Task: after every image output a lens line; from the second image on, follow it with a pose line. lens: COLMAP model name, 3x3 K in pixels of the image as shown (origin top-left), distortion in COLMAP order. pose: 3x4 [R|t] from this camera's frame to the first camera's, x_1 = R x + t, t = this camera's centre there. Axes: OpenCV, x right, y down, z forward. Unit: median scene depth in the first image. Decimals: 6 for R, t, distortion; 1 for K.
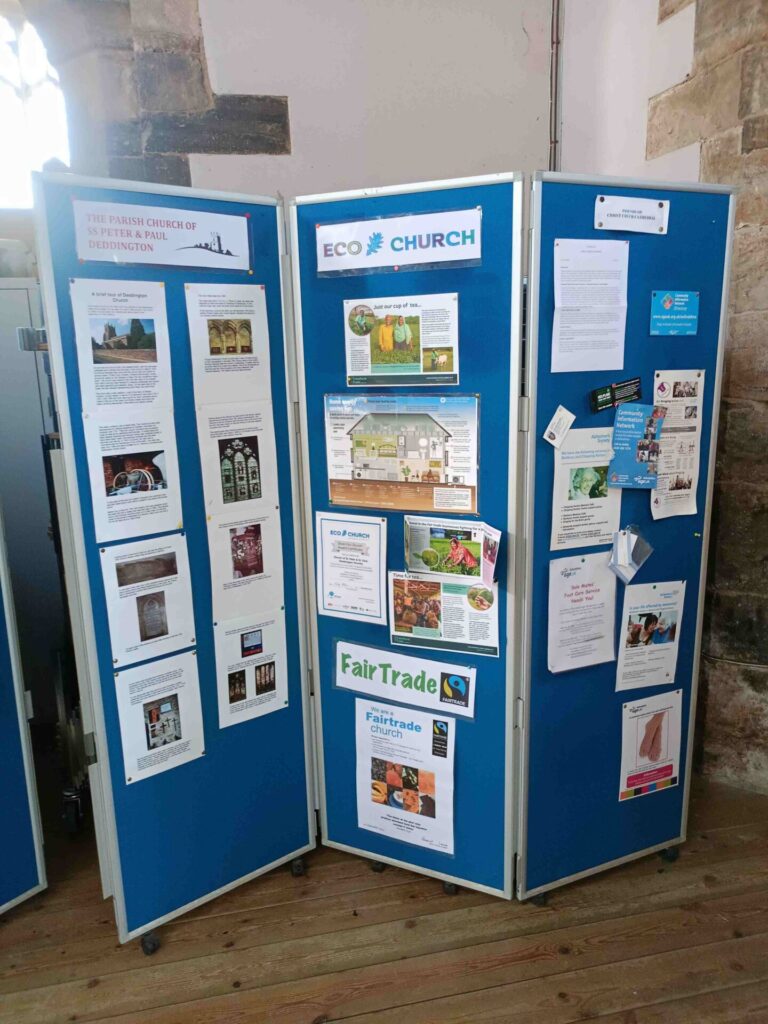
lens RADIAL K [[760.4, 0, 386.2], [0, 760.4, 513.4], [0, 0, 1]] dist [0.029983, -0.023087]
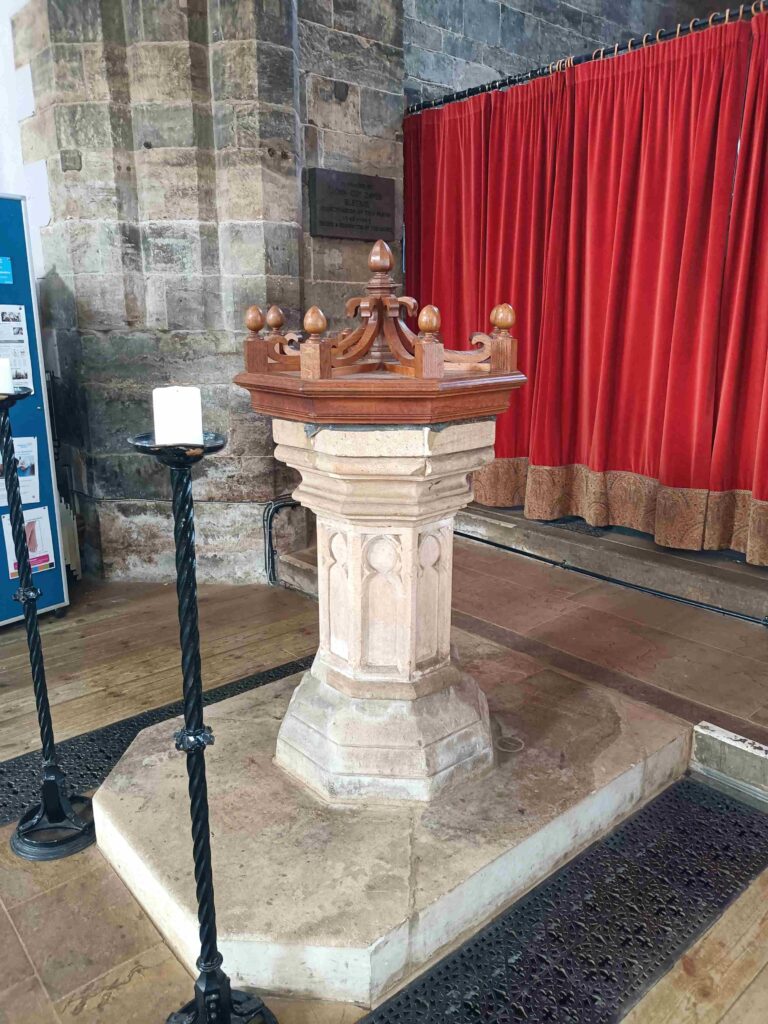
lens RADIAL K [[760.4, 0, 381.1], [0, 760.4, 511.8], [0, 0, 1]] dist [0.029983, -0.023087]
pose [[0.884050, -0.097481, 0.457114, 0.240666], [0.079698, 0.995126, 0.058079, 0.181334], [-0.460547, -0.014914, 0.887510, -0.682994]]
